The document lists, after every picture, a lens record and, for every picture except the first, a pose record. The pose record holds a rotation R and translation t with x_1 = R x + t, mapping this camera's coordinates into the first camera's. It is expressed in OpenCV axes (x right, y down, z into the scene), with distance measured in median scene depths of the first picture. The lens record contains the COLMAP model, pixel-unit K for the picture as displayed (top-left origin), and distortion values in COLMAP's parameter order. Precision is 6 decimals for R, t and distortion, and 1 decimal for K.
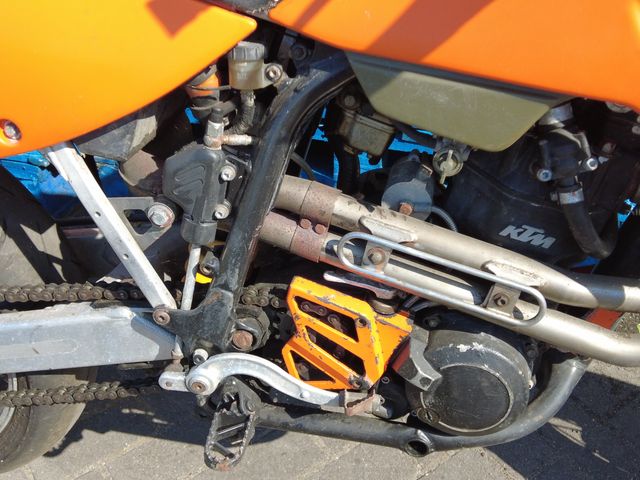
lens RADIAL K [[667.4, 0, 323.3], [0, 667.4, 241.8], [0, 0, 1]] dist [-0.015356, 0.000000]
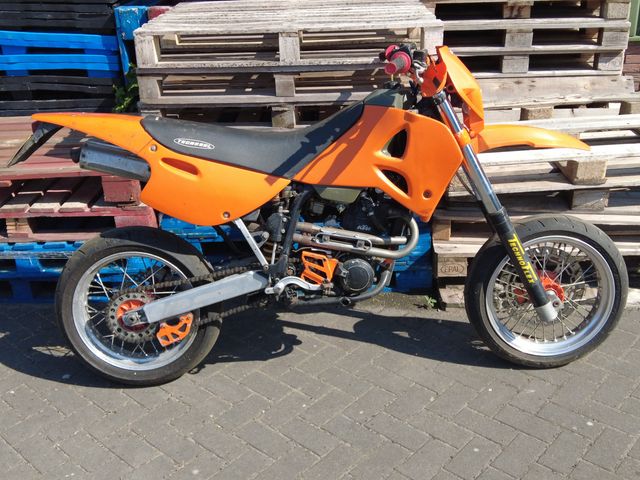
lens RADIAL K [[667.4, 0, 319.1], [0, 667.4, 239.6], [0, 0, 1]] dist [-0.015356, 0.000000]
pose [[0.972328, -0.116791, 0.202334, -0.685219], [0.171498, 0.944939, -0.278711, 1.022351], [-0.158642, 0.305698, 0.938819, -2.391133]]
